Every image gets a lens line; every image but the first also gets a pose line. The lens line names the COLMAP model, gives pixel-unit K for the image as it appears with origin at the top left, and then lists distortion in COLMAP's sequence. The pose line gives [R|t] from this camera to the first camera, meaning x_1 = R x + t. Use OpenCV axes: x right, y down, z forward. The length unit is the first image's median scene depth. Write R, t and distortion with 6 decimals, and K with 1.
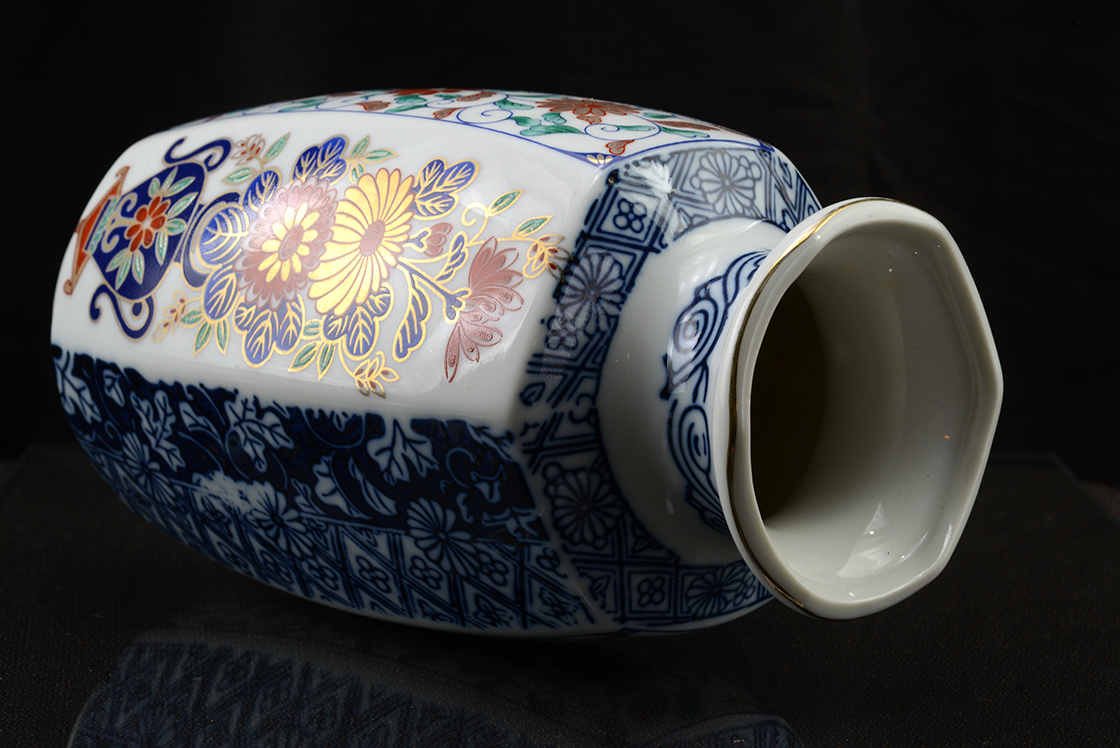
lens RADIAL K [[3759.9, 0, 561.4], [0, 3759.9, 378.1], [0, 0, 1]] dist [0.260170, 0.000000]
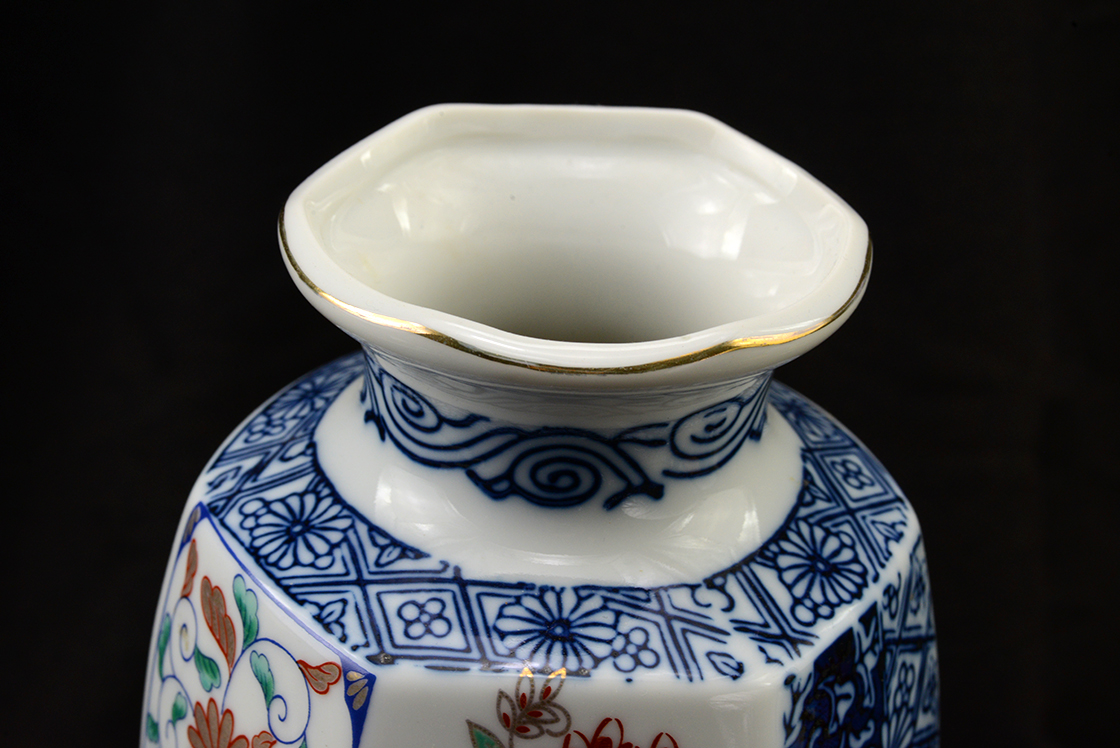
lens RADIAL K [[3759.9, 0, 548.1], [0, 3759.9, 369.0], [0, 0, 1]] dist [0.260170, 0.000000]
pose [[-0.326862, -0.929123, 0.172892, -0.064542], [0.899014, -0.249271, 0.360053, -0.255161], [-0.291436, 0.273120, 0.916772, 0.341530]]
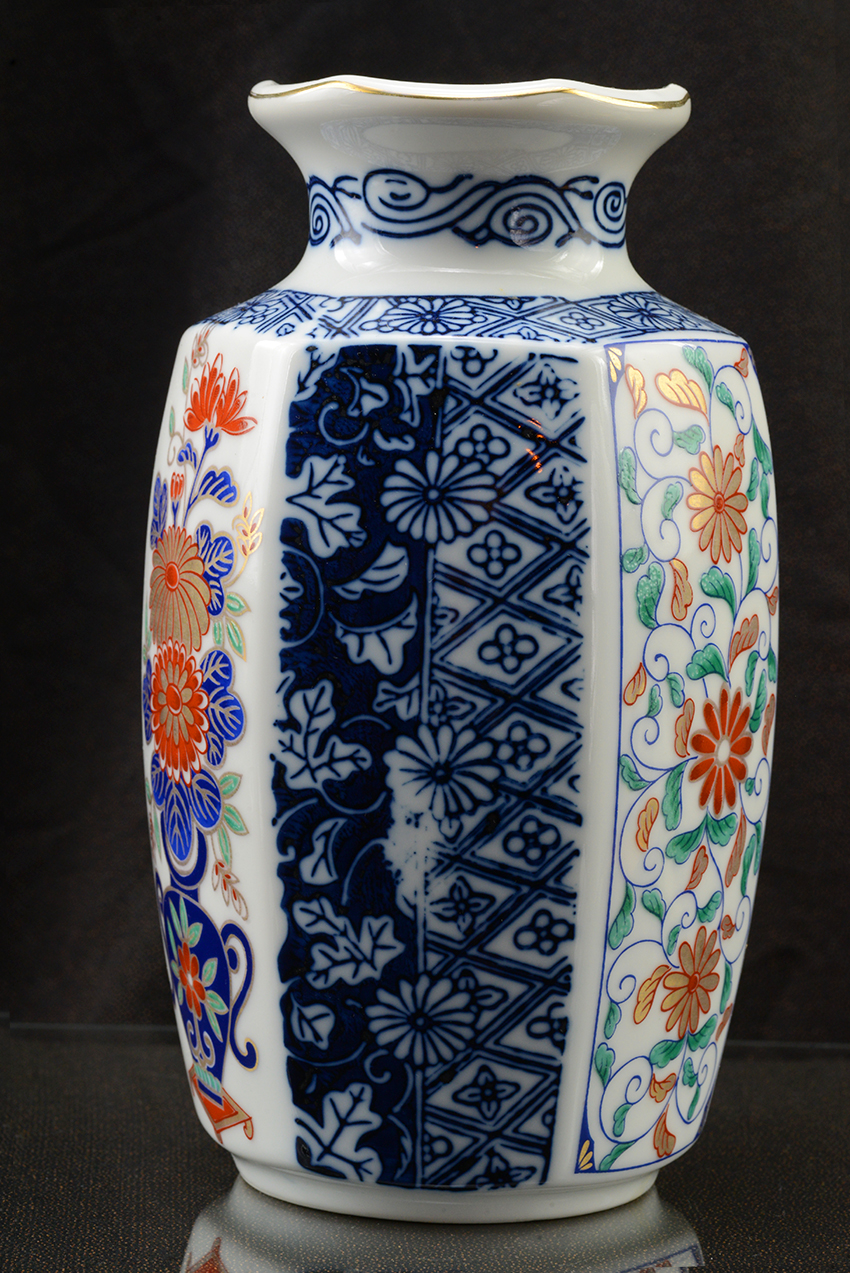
lens RADIAL K [[4273.6, 0, 427.6], [0, 4273.6, 640.6], [0, 0, 1]] dist [0.260170, 0.000000]
pose [[0.427171, -0.758603, 0.491983, -0.552853], [0.742308, -0.016433, -0.669858, 0.713586], [0.516241, 0.651346, 0.556097, 0.463711]]
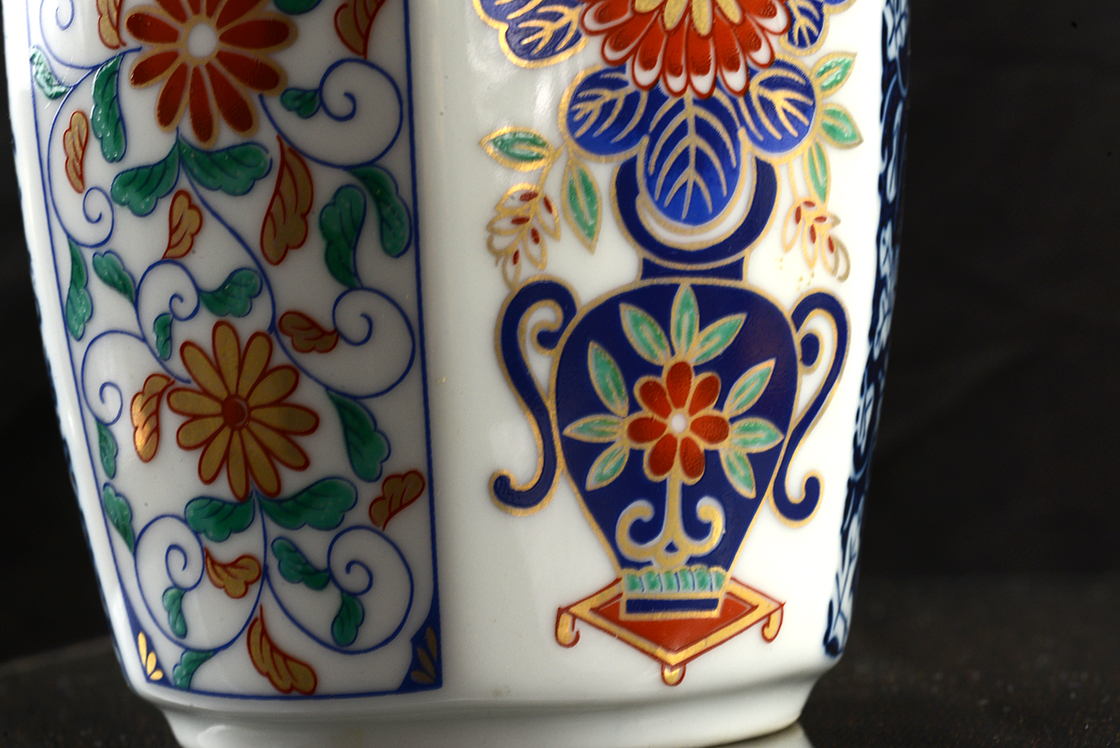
lens RADIAL K [[3759.9, 0, 567.5], [0, 3759.9, 368.9], [0, 0, 1]] dist [0.260170, 0.000000]
pose [[0.550422, -0.734828, -0.396313, 0.195138], [-0.635417, -0.060799, -0.769771, 0.477940], [0.541554, 0.675523, -0.500387, 1.454600]]
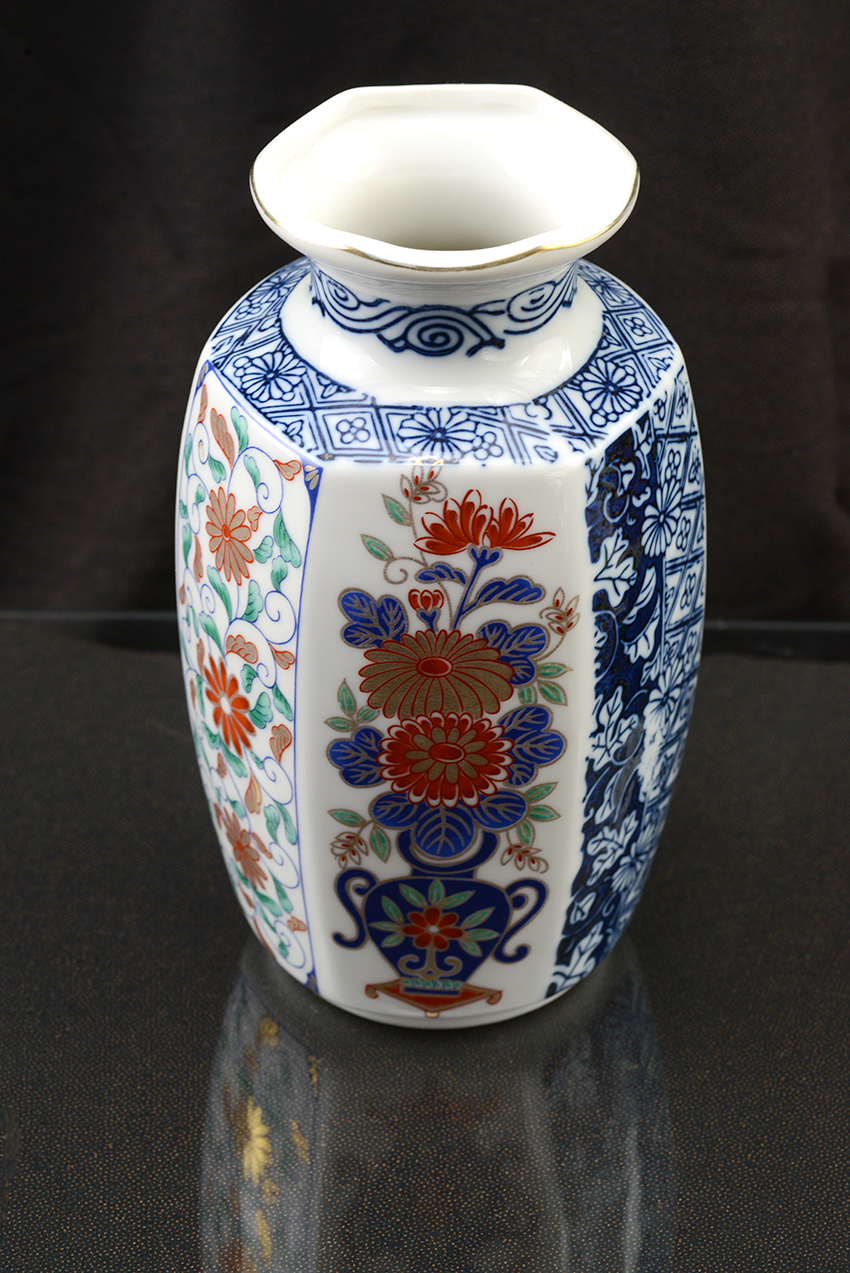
lens RADIAL K [[4273.6, 0, 423.7], [0, 4273.6, 635.0], [0, 0, 1]] dist [0.260170, 0.000000]
pose [[-0.352322, -0.931569, 0.089708, -0.150559], [0.903841, -0.313829, 0.290831, -0.392804], [-0.242776, 0.183548, 0.952560, -0.160147]]
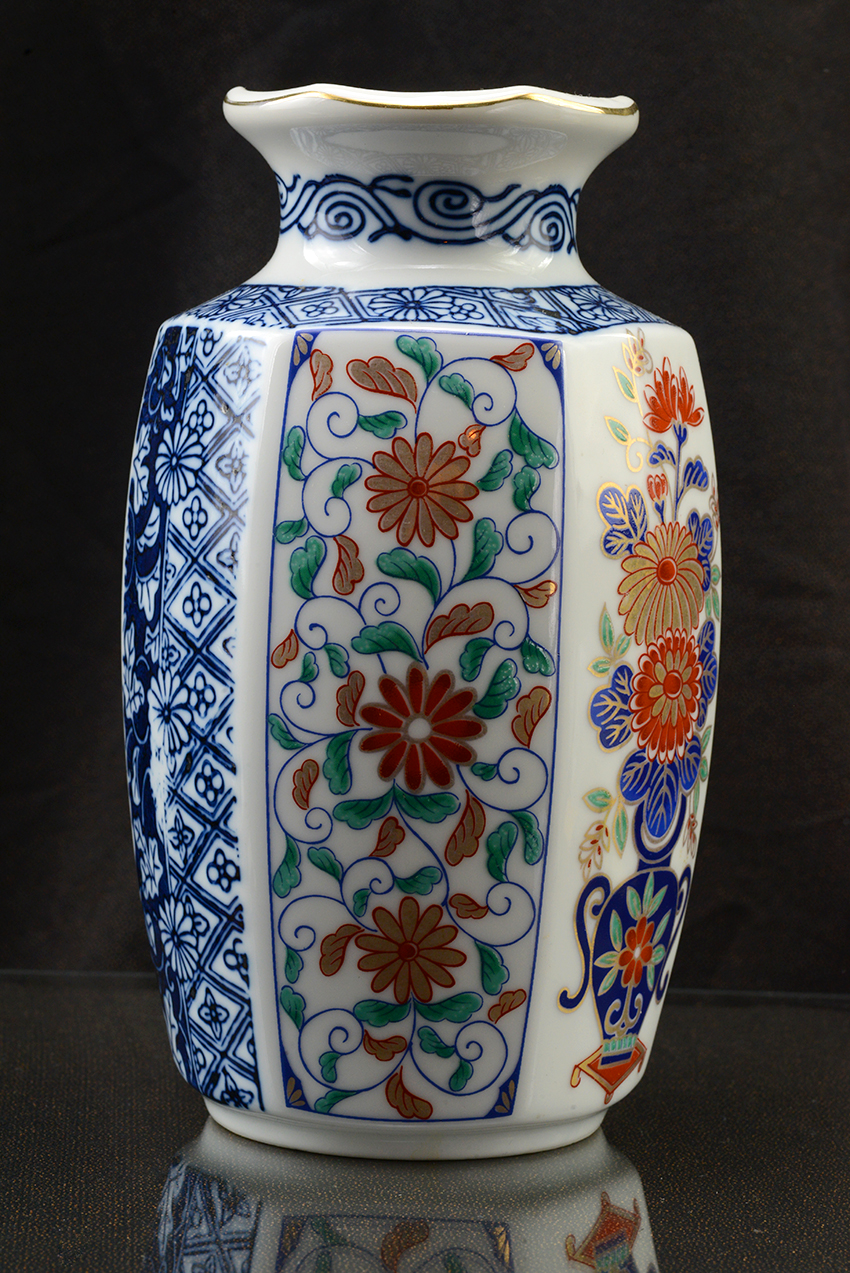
lens RADIAL K [[4273.6, 0, 416.2], [0, 4273.6, 632.4], [0, 0, 1]] dist [0.260170, 0.000000]
pose [[0.716731, -0.688906, -0.108193, 0.103069], [-0.153182, -0.004173, -0.988189, 1.132294], [0.680318, 0.724839, -0.108519, 1.196897]]
